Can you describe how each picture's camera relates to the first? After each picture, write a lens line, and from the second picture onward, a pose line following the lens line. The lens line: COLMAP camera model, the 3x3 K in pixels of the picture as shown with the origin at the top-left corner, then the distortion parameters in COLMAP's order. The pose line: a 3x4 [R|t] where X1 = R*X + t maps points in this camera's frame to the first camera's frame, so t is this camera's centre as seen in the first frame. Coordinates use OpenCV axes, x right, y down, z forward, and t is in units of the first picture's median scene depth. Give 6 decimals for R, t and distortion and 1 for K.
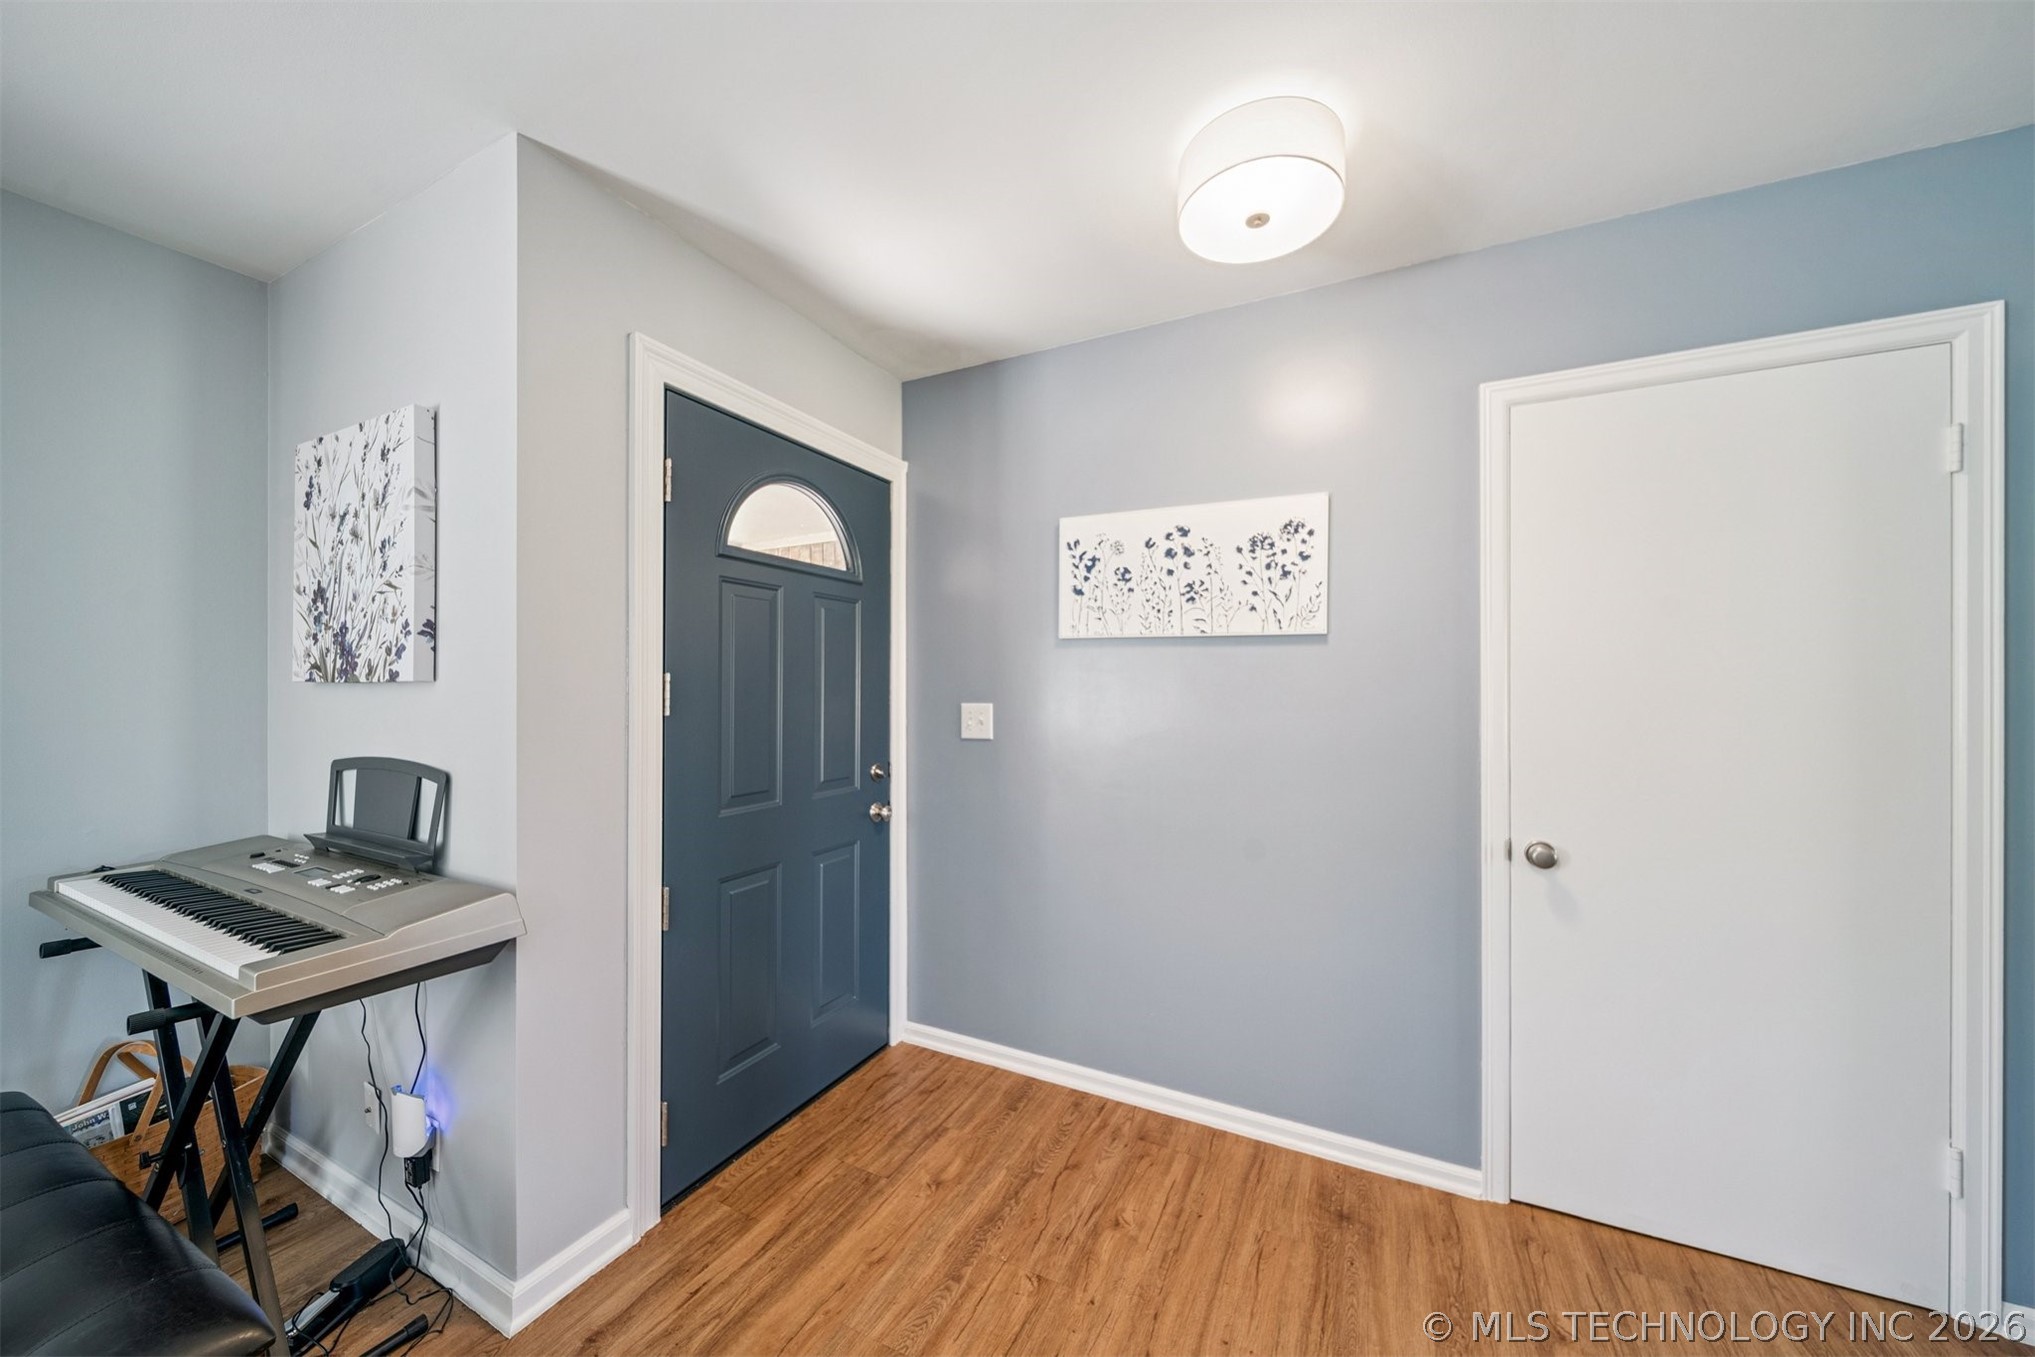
lens RADIAL K [[730.0, 0, 1017.3], [0, 730.0, 686.0], [0, 0, 1]] dist [-0.000884, 0.000247]
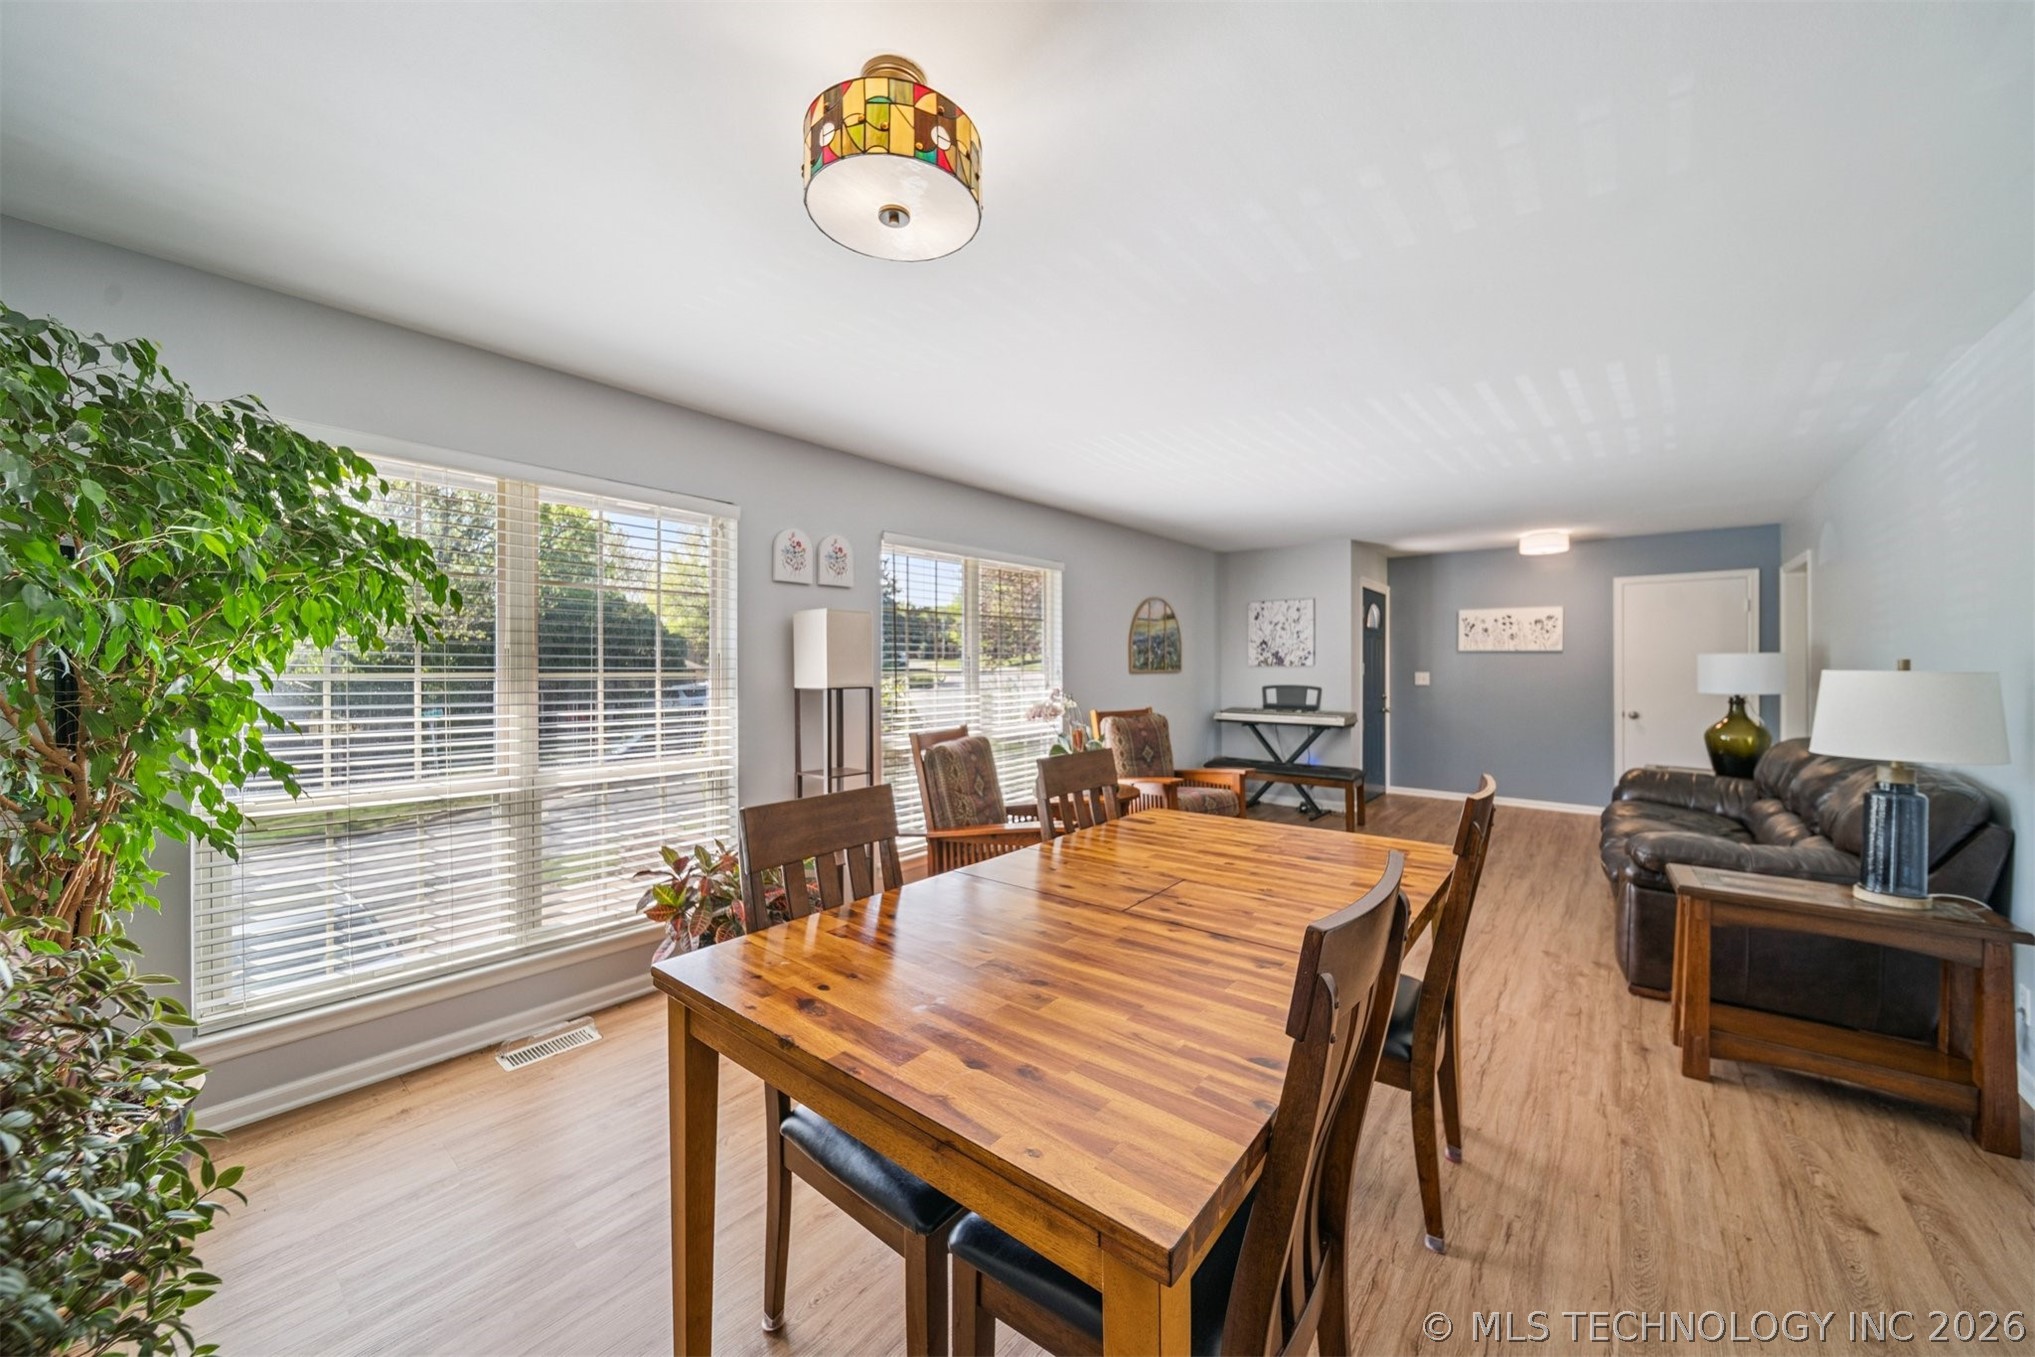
lens RADIAL K [[730.0, 0, 1016.9], [0, 730.0, 669.3], [0, 0, 1]] dist [-0.000884, 0.000247]
pose [[0.974821, -0.001775, -0.222982, -1.197184], [0.002125, 0.999997, 0.001333, 0.004194], [0.222979, -0.001773, 0.974822, -2.661078]]
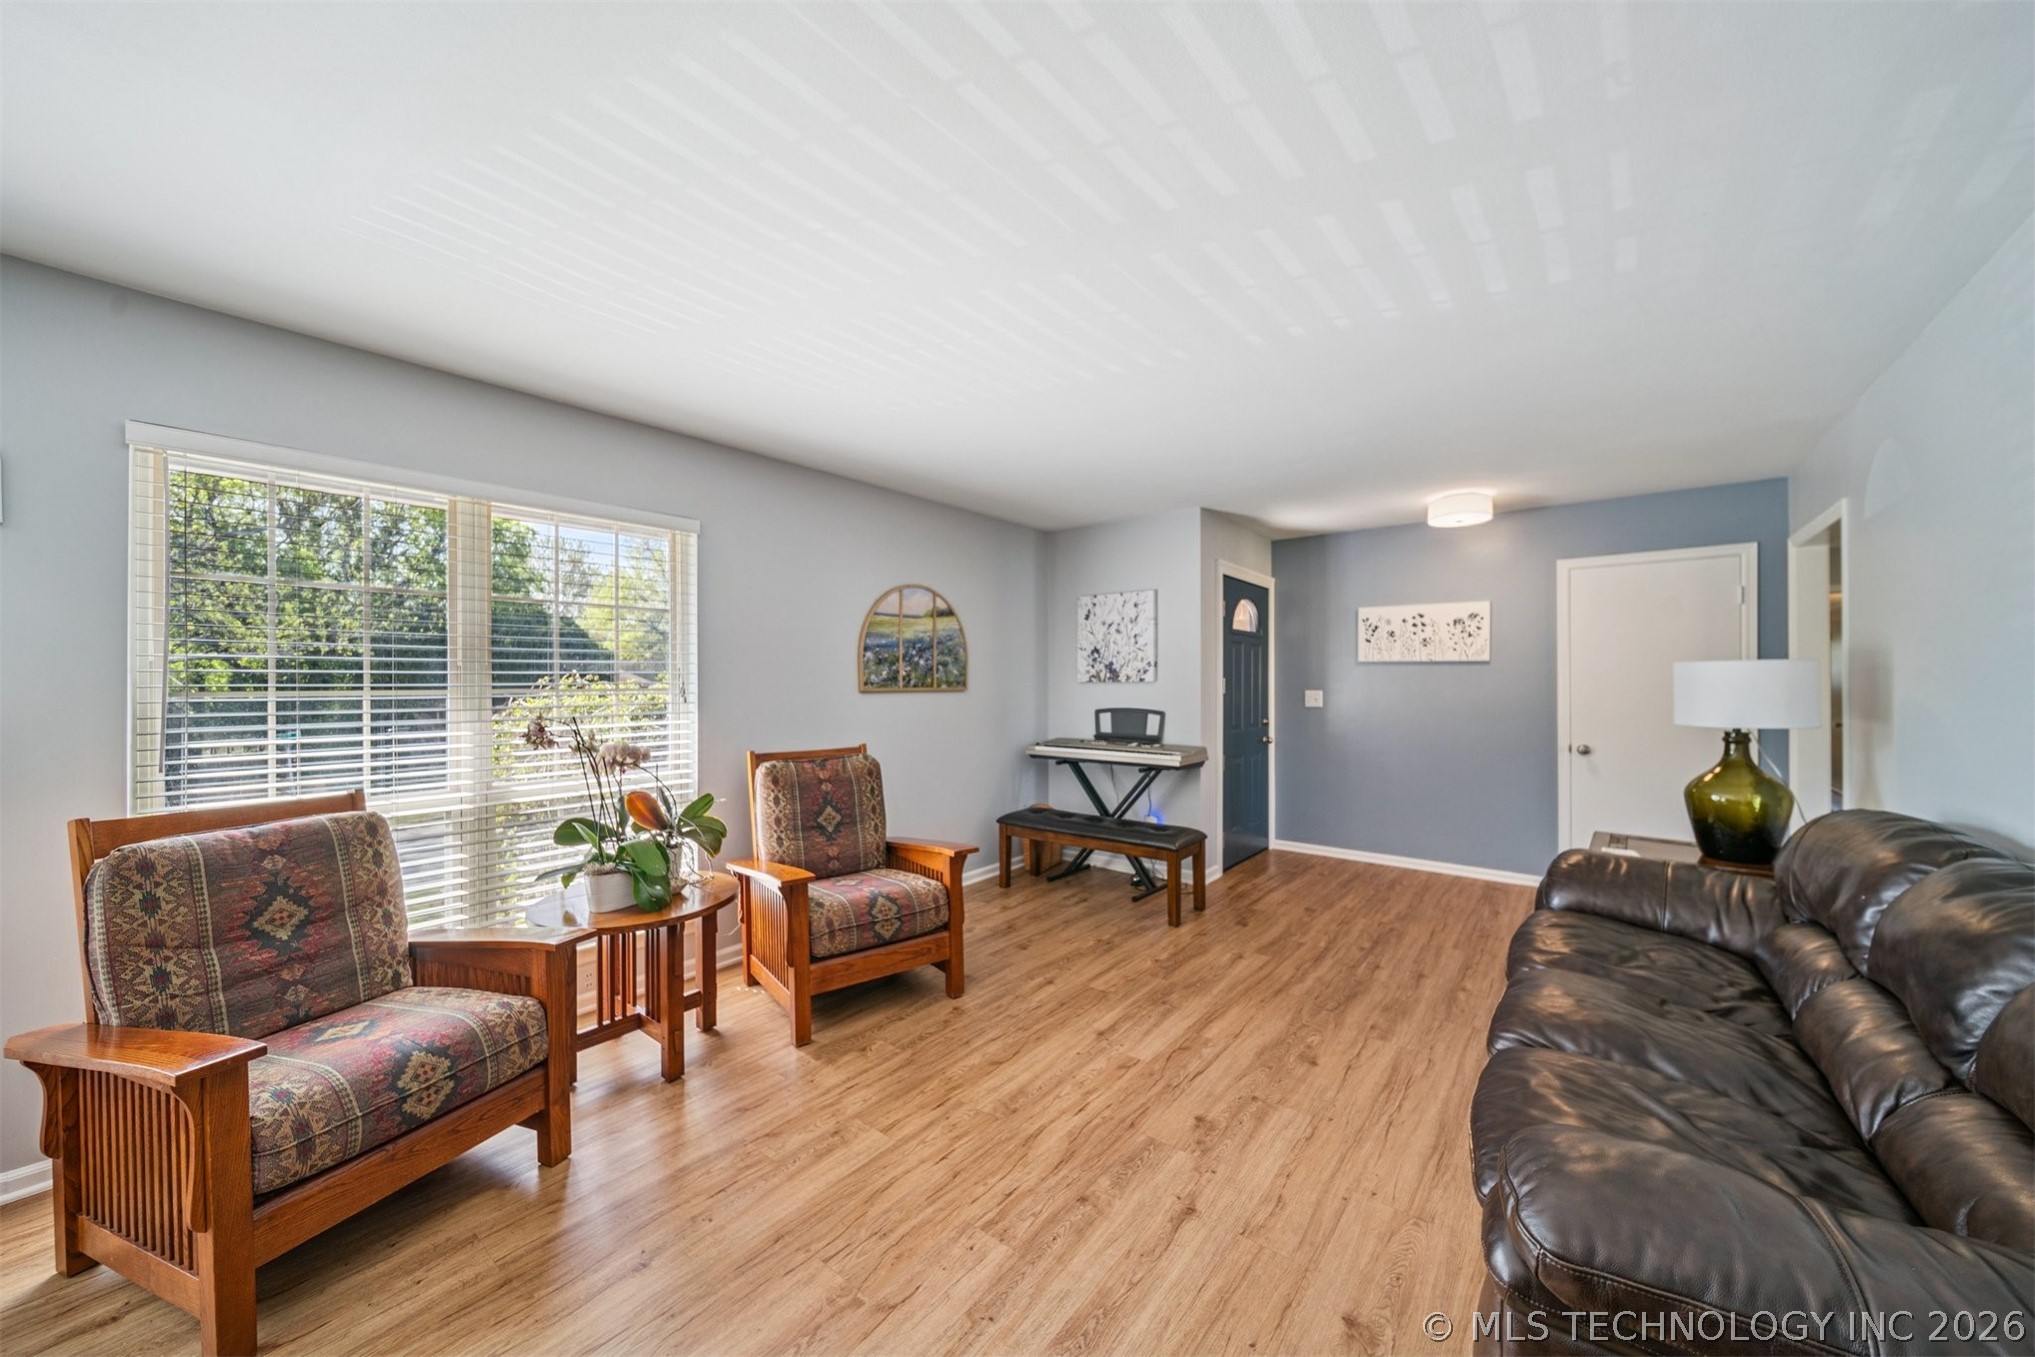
lens RADIAL K [[730.0, 0, 1012.9], [0, 730.0, 685.2], [0, 0, 1]] dist [-0.000884, 0.000247]
pose [[0.979474, -0.002378, -0.201555, -0.611255], [0.002580, 0.999996, 0.000736, 0.004249], [0.201553, -0.001241, 0.979477, -1.624421]]
